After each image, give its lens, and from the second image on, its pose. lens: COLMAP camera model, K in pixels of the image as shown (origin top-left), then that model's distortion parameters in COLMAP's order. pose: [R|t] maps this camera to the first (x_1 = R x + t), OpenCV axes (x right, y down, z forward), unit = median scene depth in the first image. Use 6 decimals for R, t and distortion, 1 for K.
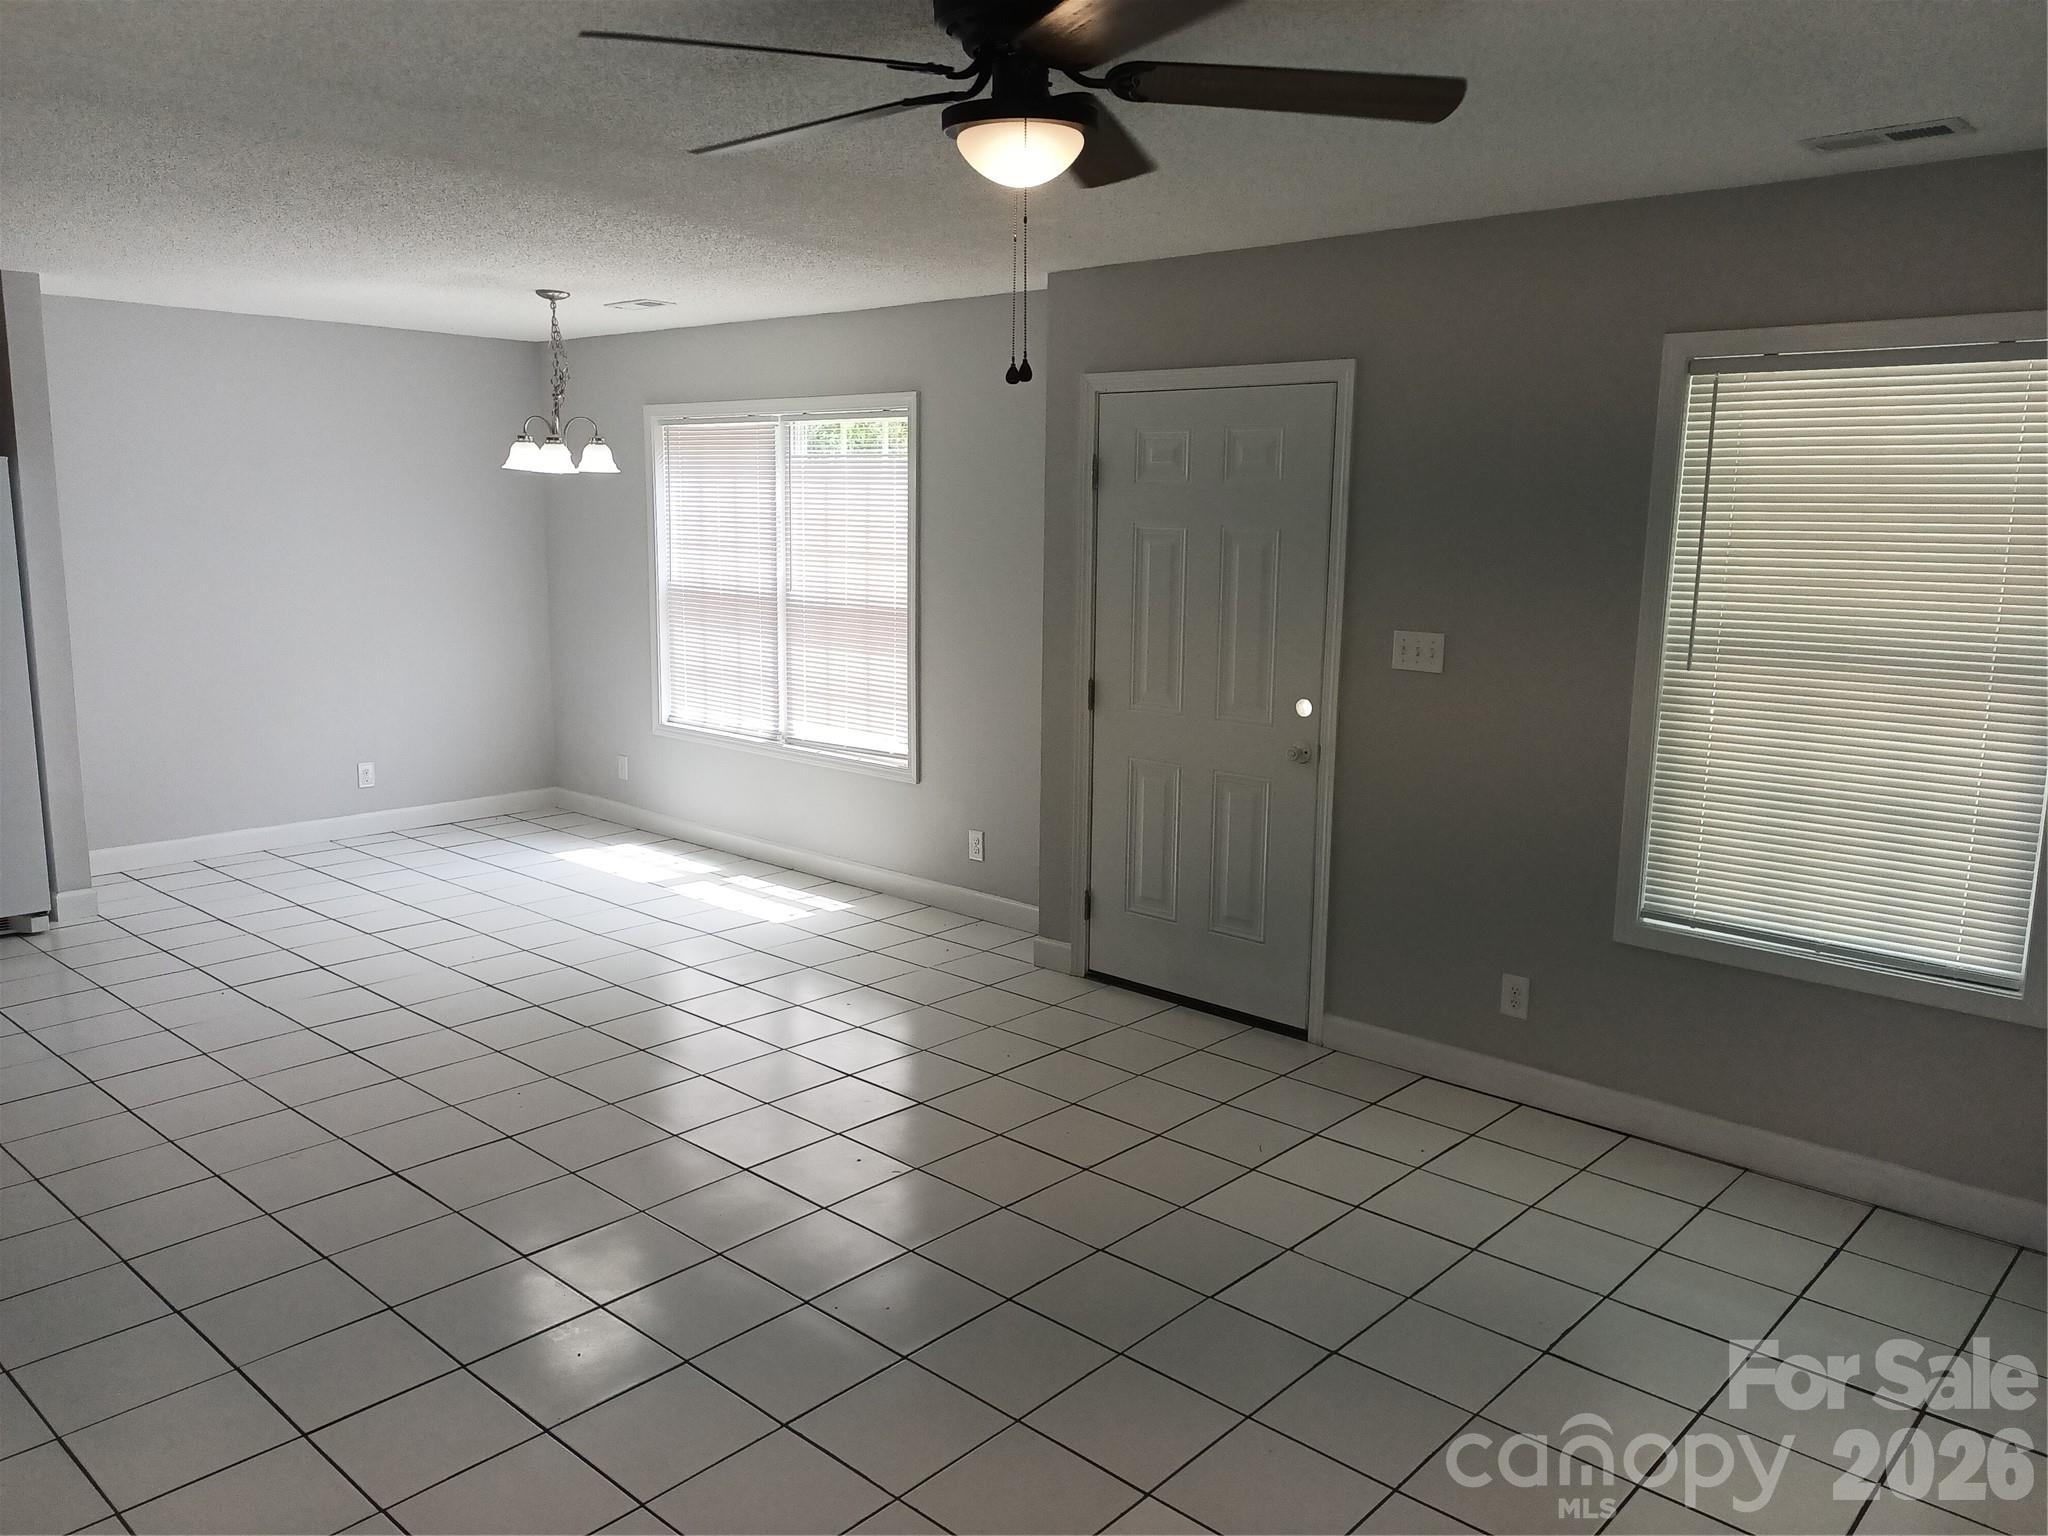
lens RADIAL K [[1538.2, 0, 1024.0], [0, 1538.2, 768.0], [0, 0, 1]] dist [0.059064, -0.000785]
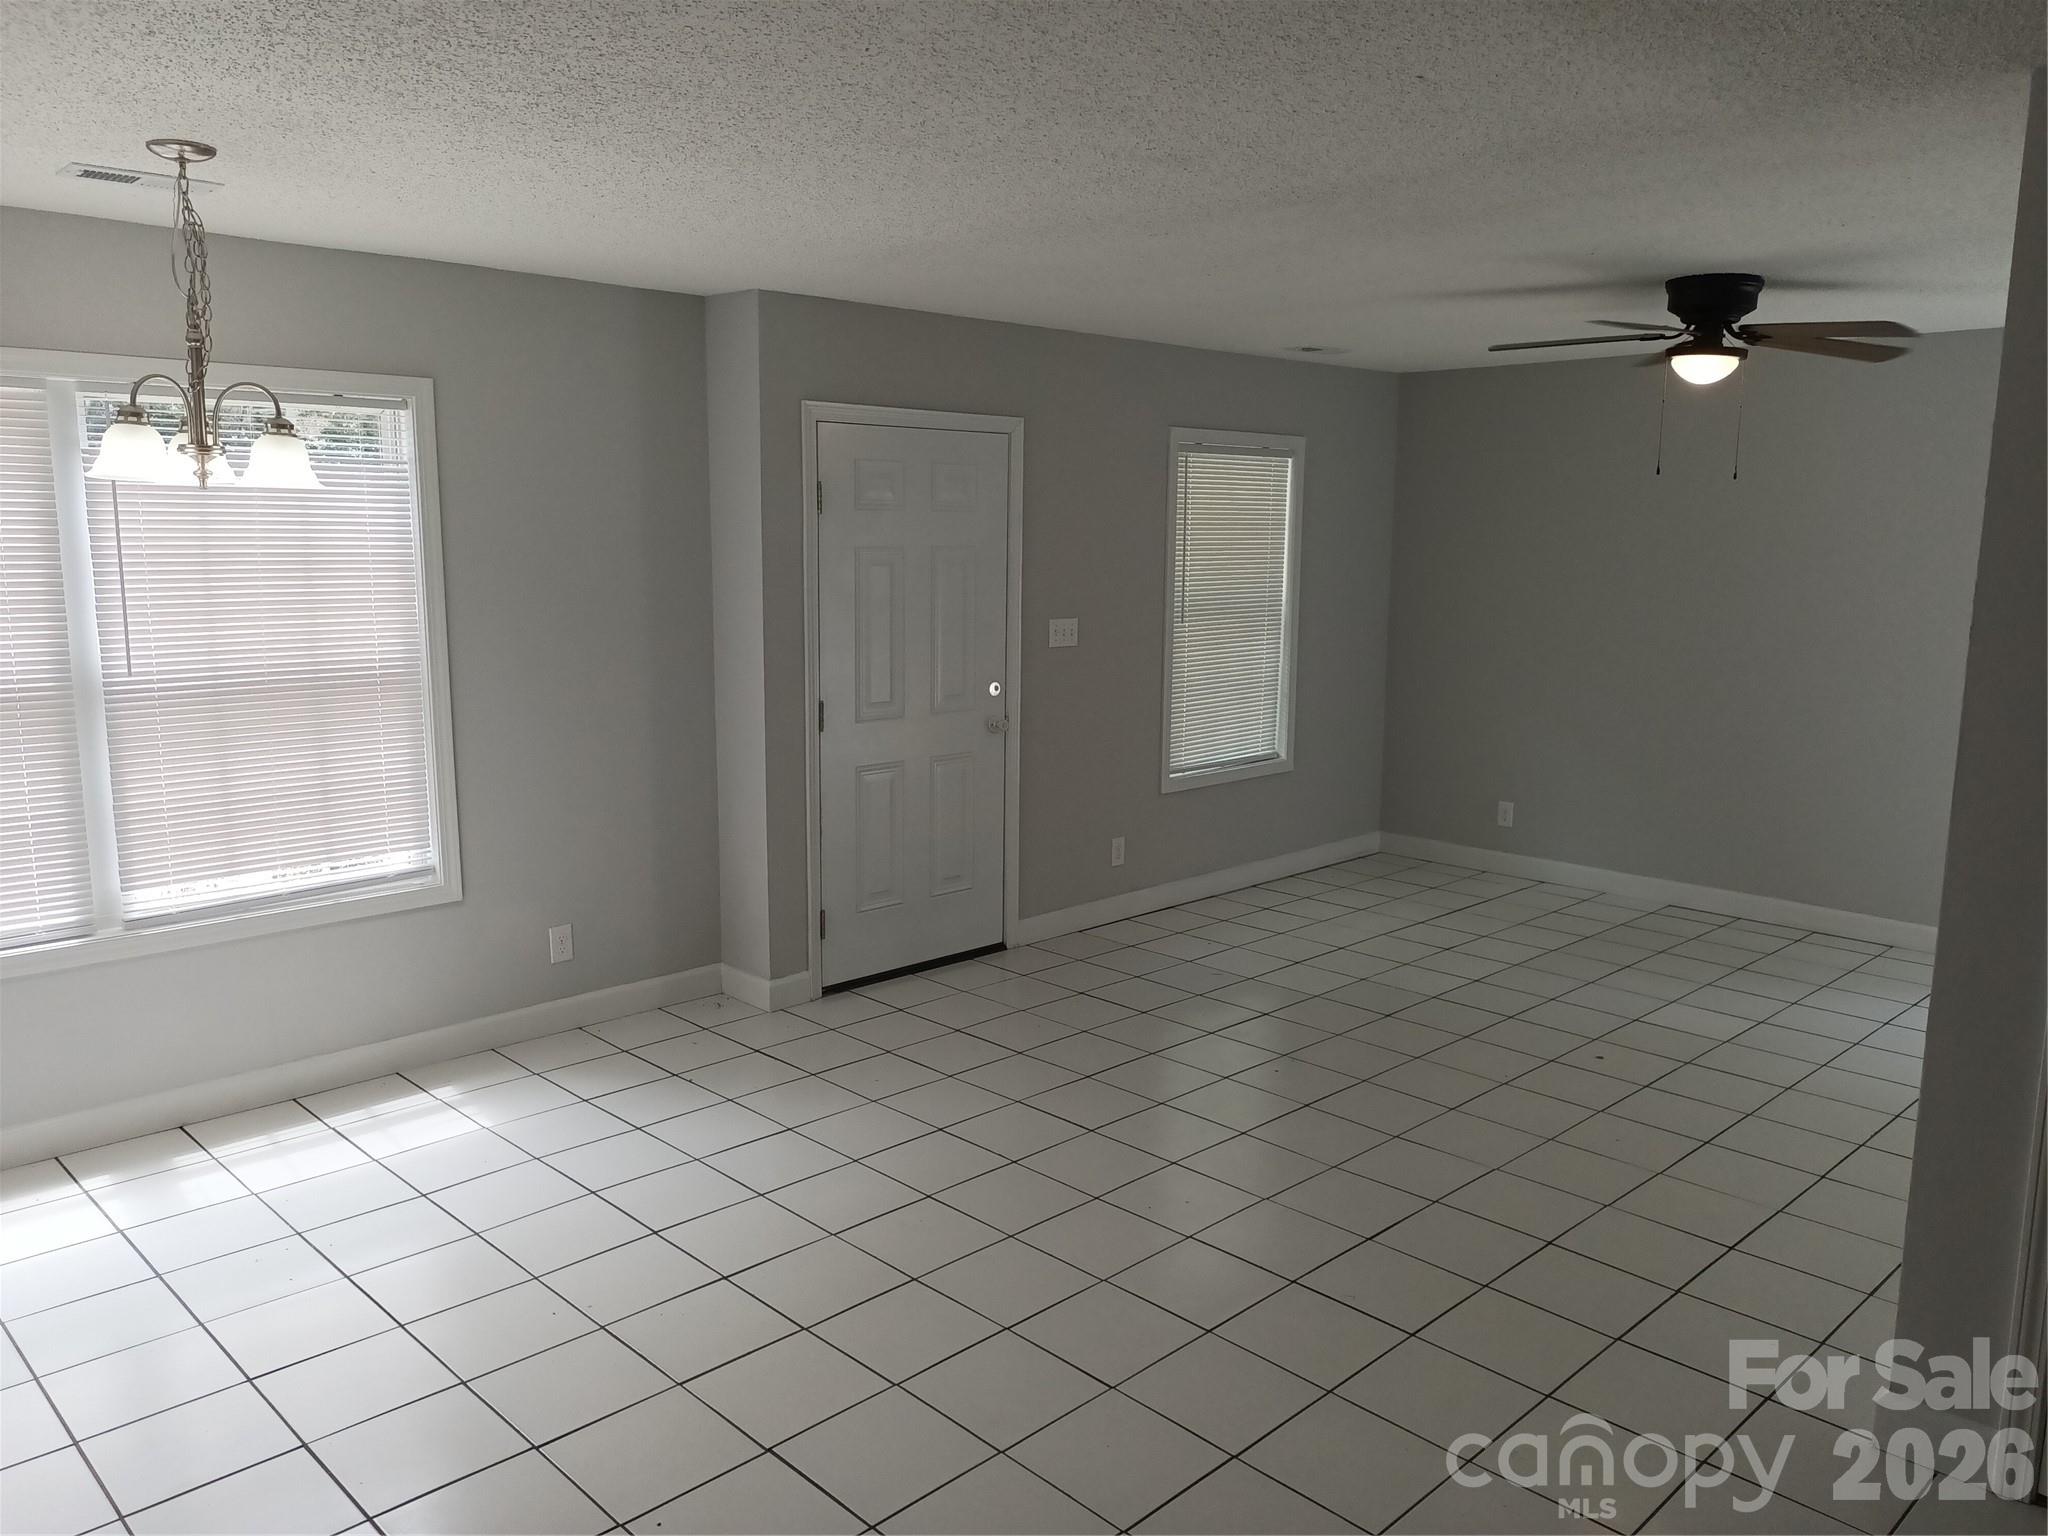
lens RADIAL K [[1511.9, 0, 1024.0], [0, 1511.9, 768.0], [0, 0, 1]] dist [0.073573, 0.000956]
pose [[0.061079, -0.179235, 0.981908, -0.935549], [0.158776, 0.972964, 0.167725, -0.161324], [-0.985423, 0.145659, 0.087886, 0.787856]]
